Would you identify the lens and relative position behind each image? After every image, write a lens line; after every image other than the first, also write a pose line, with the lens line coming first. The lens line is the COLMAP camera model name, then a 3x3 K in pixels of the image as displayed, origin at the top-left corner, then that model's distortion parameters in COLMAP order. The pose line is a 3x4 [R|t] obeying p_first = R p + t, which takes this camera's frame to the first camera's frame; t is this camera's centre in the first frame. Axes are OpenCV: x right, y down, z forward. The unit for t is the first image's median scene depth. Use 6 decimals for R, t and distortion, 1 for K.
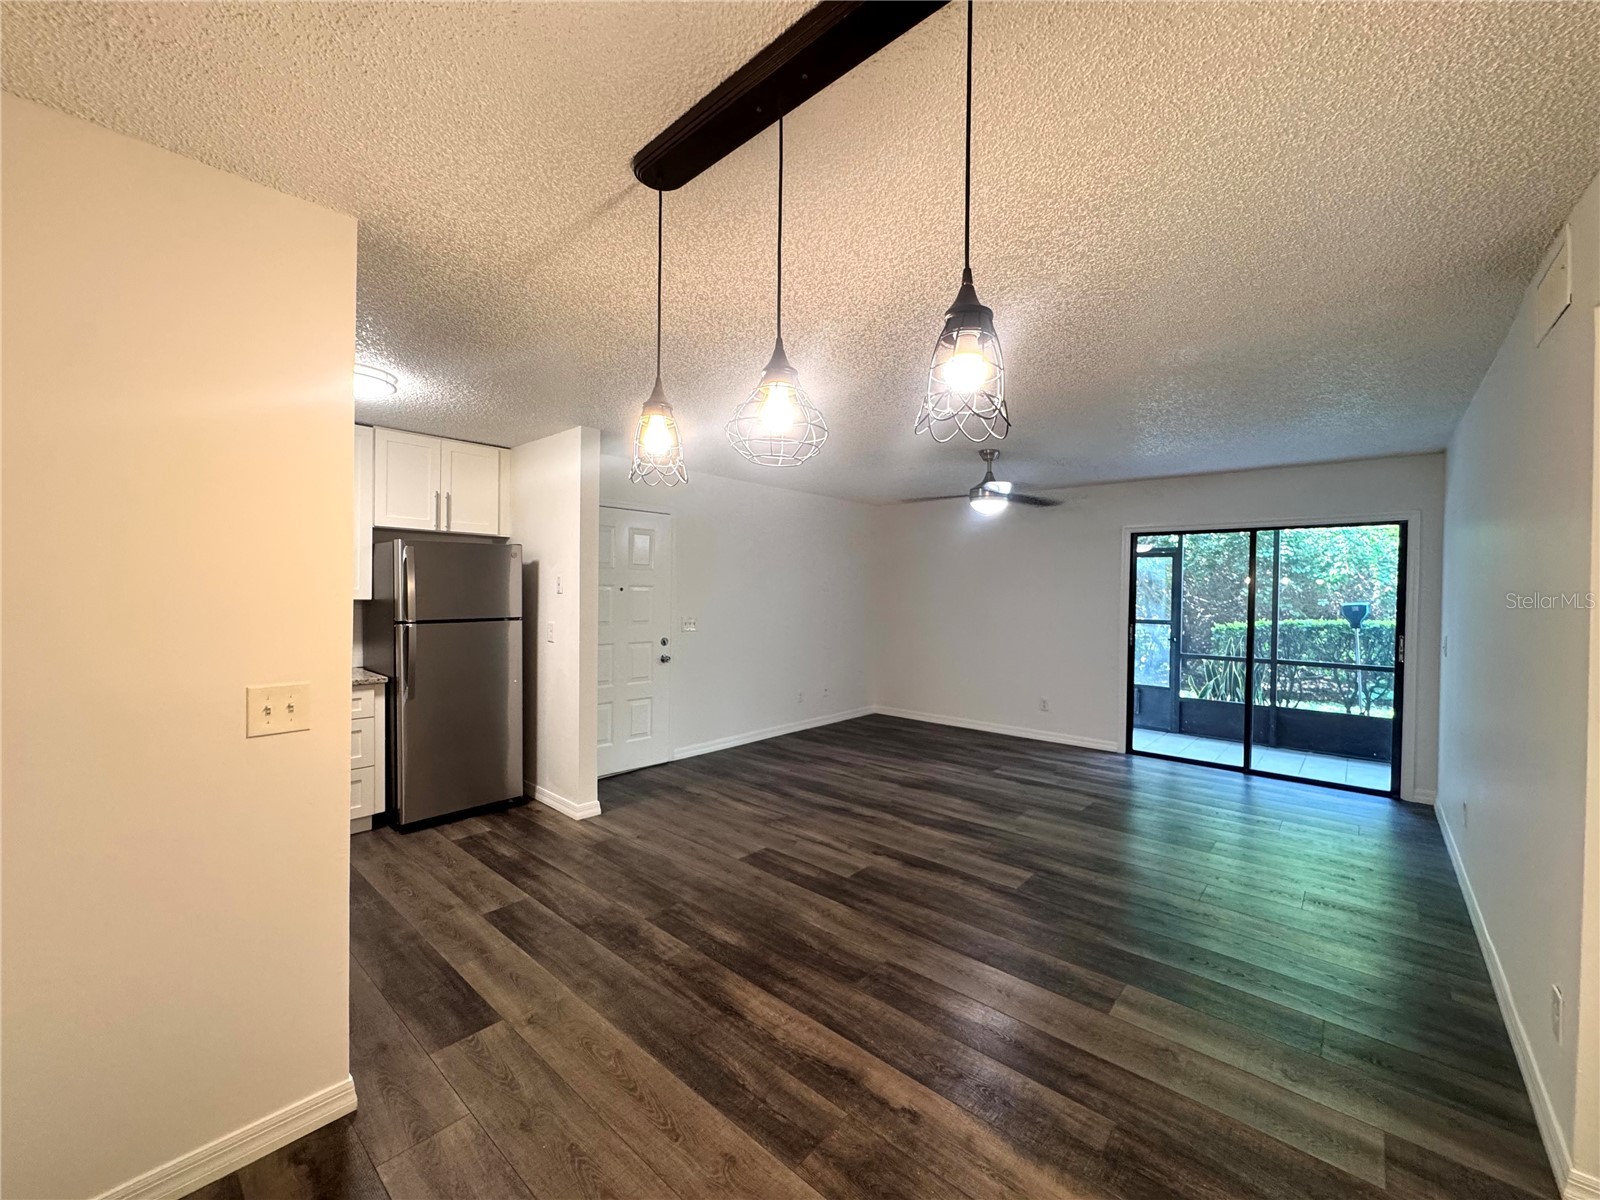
lens RADIAL K [[641.0, 0, 800.0], [0, 641.0, 600.0], [0, 0, 1]] dist [-0.003964, 0.000702]
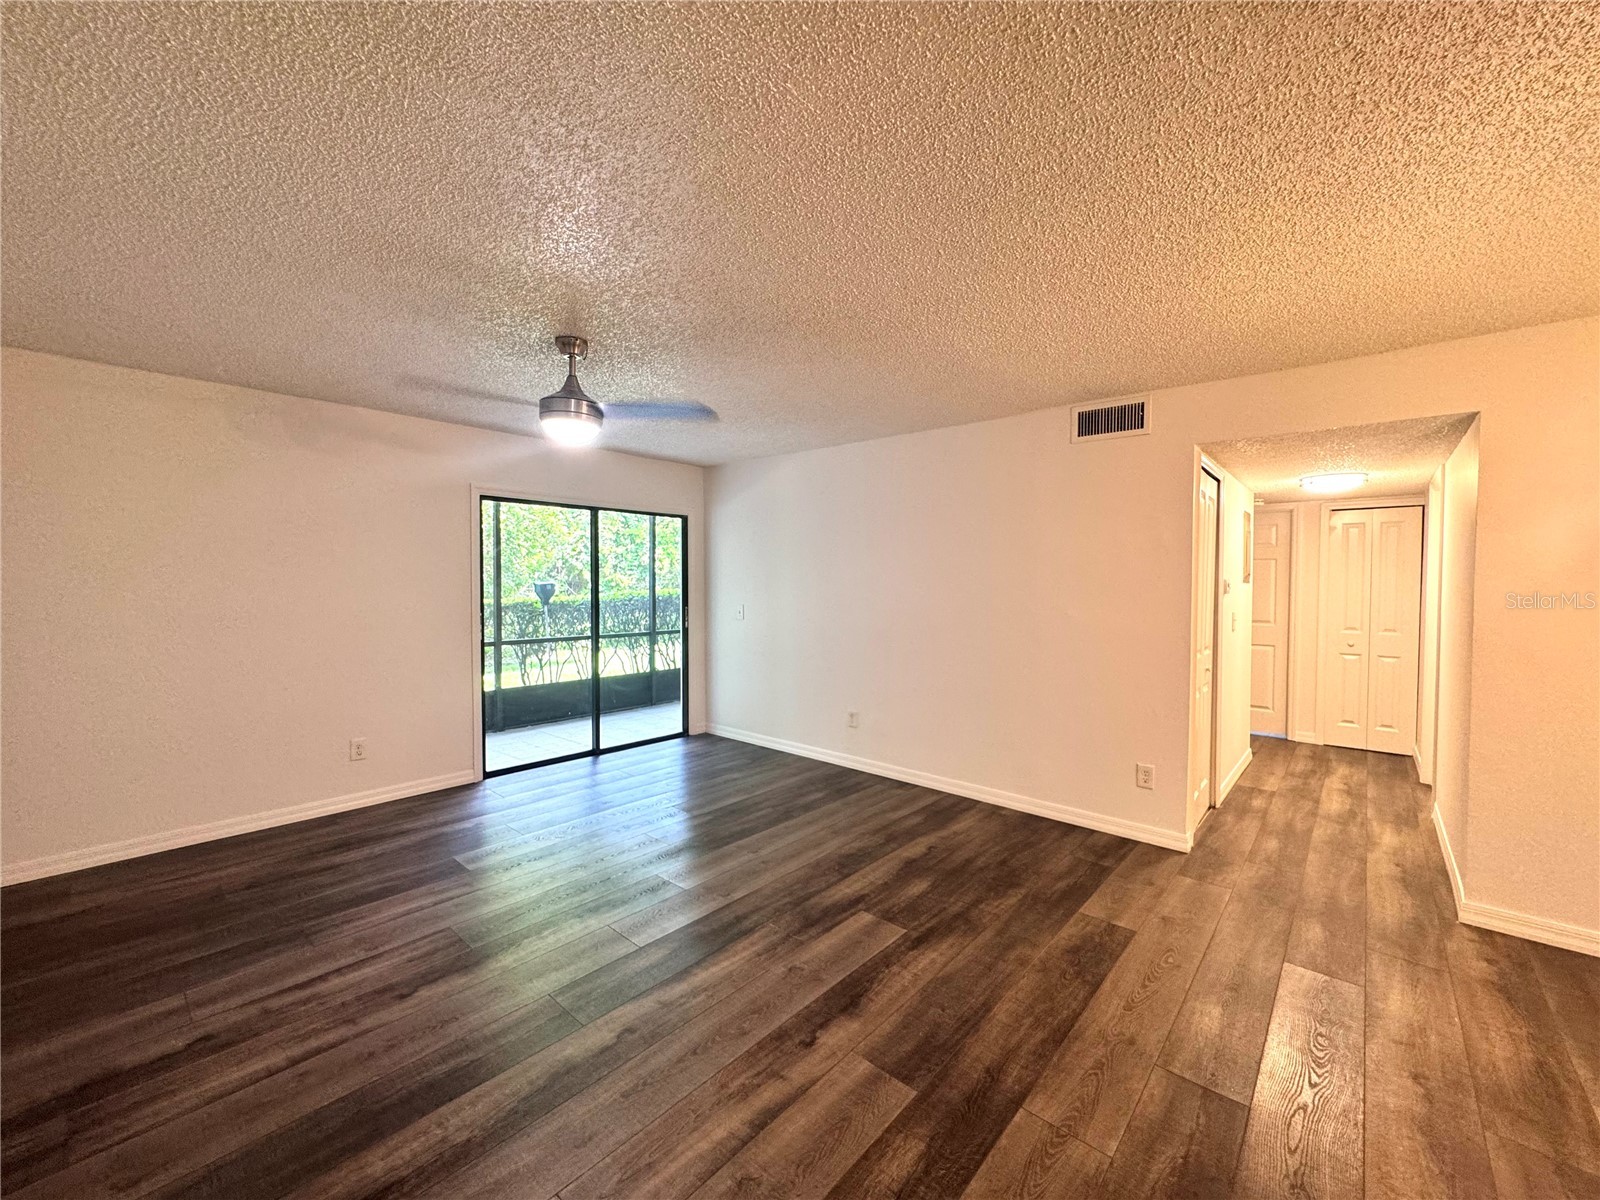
lens RADIAL K [[641.0, 0, 800.0], [0, 641.0, 600.0], [0, 0, 1]] dist [-0.003964, 0.000702]
pose [[0.003169, -0.041580, 0.999130, -0.358505], [0.007823, 0.999106, 0.041554, -0.009683], [-0.999964, 0.007684, 0.003492, 0.857629]]
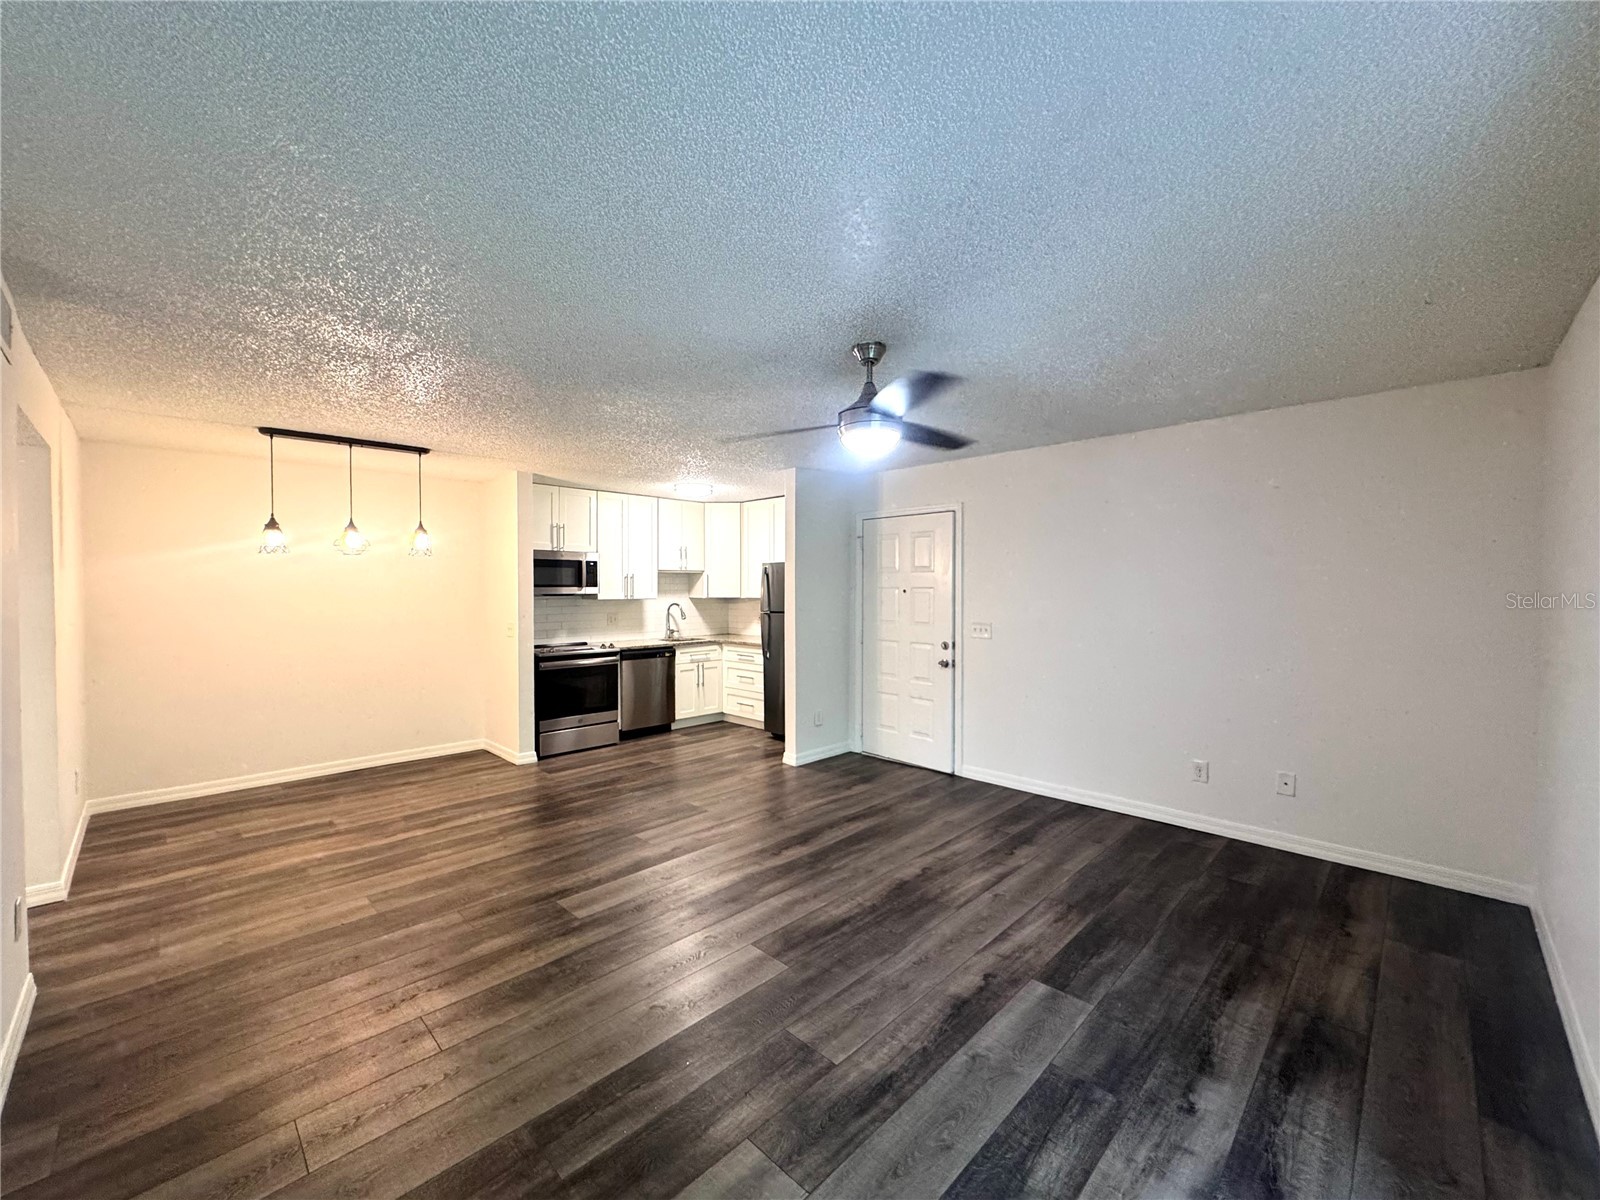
lens RADIAL K [[641.0, 0, 800.0], [0, 641.0, 600.0], [0, 0, 1]] dist [-0.003964, 0.000702]
pose [[-0.053840, 0.006709, -0.998527, 0.963808], [-0.011437, 0.999908, 0.007335, -0.009093], [0.998484, 0.011815, -0.053758, 1.067111]]
